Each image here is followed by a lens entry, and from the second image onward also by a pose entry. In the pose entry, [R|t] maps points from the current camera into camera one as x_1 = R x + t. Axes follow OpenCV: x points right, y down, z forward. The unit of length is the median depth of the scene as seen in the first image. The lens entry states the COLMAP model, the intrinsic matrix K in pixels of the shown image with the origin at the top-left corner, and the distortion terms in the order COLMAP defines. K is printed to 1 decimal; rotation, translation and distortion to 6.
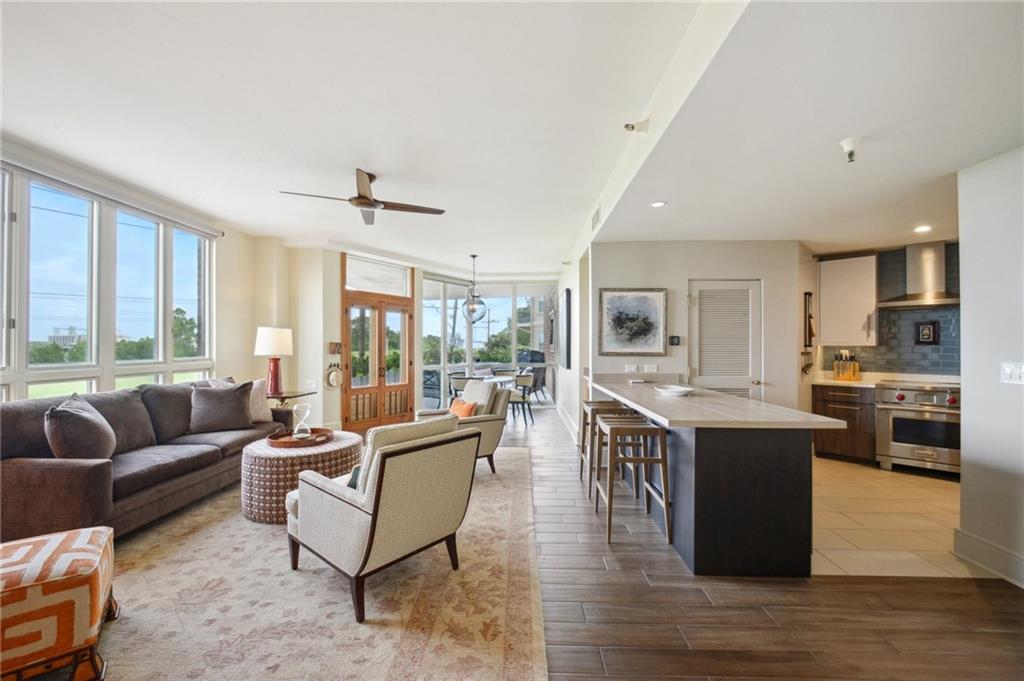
lens RADIAL K [[407.6, 0, 511.0], [0, 407.6, 345.1], [0, 0, 1]] dist [0.017309, -0.011394]
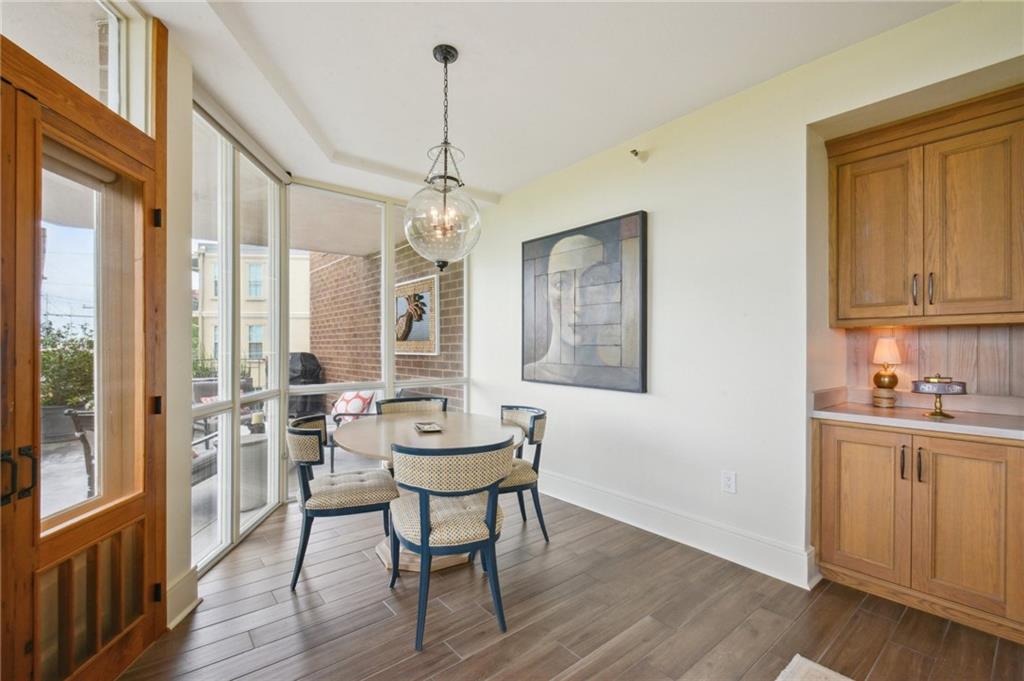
lens RADIAL K [[447.0, 0, 508.2], [0, 447.0, 350.4], [0, 0, 1]] dist [0.001044, 0.000212]
pose [[0.756175, -0.001349, 0.654368, -0.418222], [-0.003802, 0.999972, 0.006454, 0.014185], [-0.654358, -0.007368, 0.756149, 1.049540]]
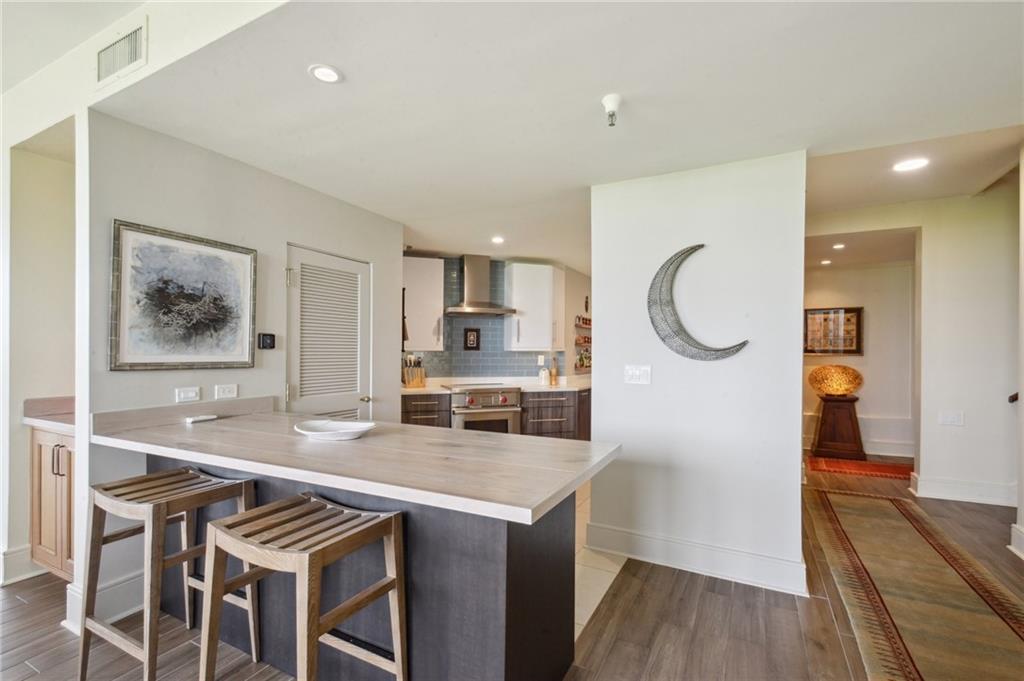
lens RADIAL K [[459.3, 0, 509.1], [0, 459.3, 352.5], [0, 0, 1]] dist [0.002006, 0.000348]
pose [[0.435668, -0.000572, 0.900107, -0.044481], [-0.003215, 0.999992, 0.002191, 0.002788], [-0.900102, -0.003849, 0.435663, 0.395836]]
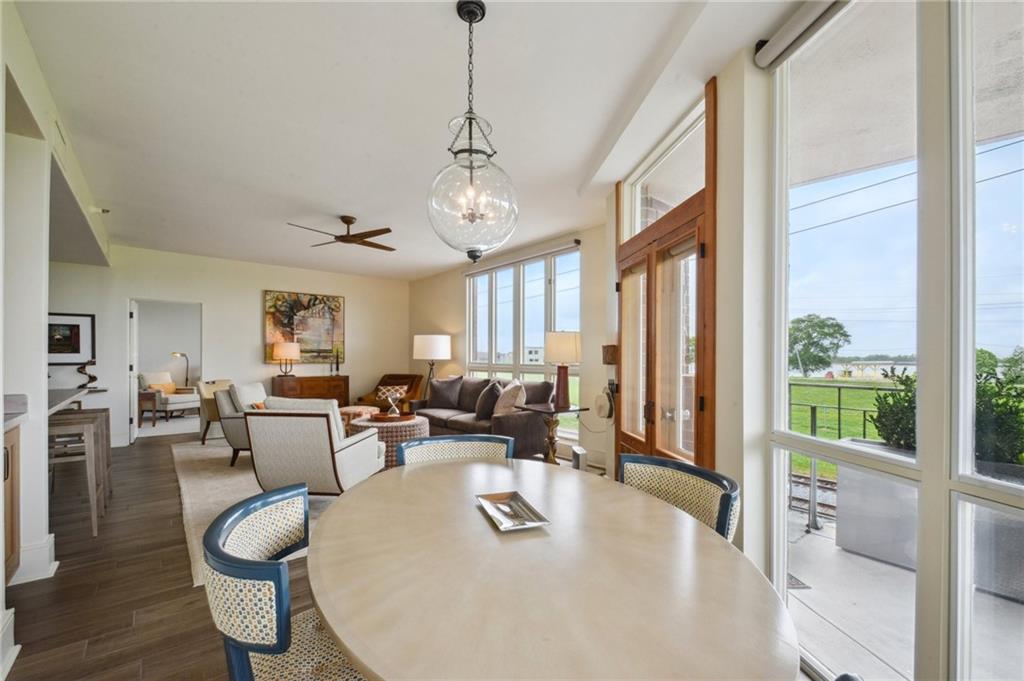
lens RADIAL K [[426.4, 0, 513.5], [0, 426.4, 357.8], [0, 0, 1]] dist [0.016928, -0.000023]
pose [[-0.752460, -0.002841, -0.658632, 0.110633], [-0.004868, 0.999987, 0.001248, 0.017321], [0.658620, 0.004146, -0.752464, 1.839766]]
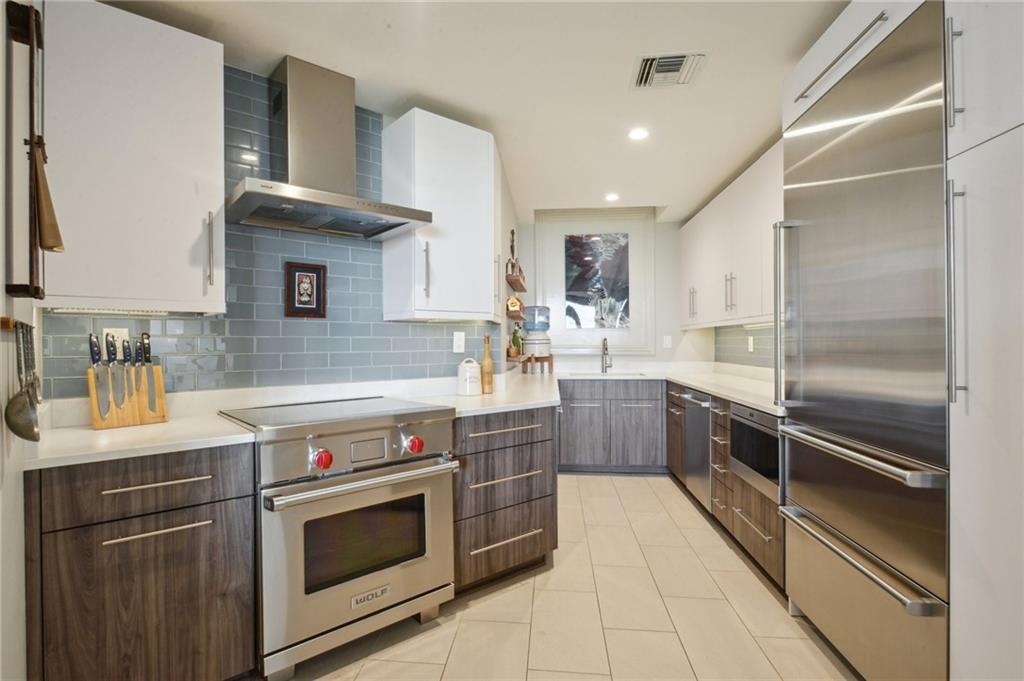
lens RADIAL K [[490.2, 0, 505.7], [0, 490.2, 345.1], [0, 0, 1]] dist [0.000076, 0.000503]
pose [[0.060842, -0.004164, 0.998139, 0.527488], [0.009288, 0.999950, 0.003606, 0.030318], [-0.998104, 0.009051, 0.060878, 0.789491]]
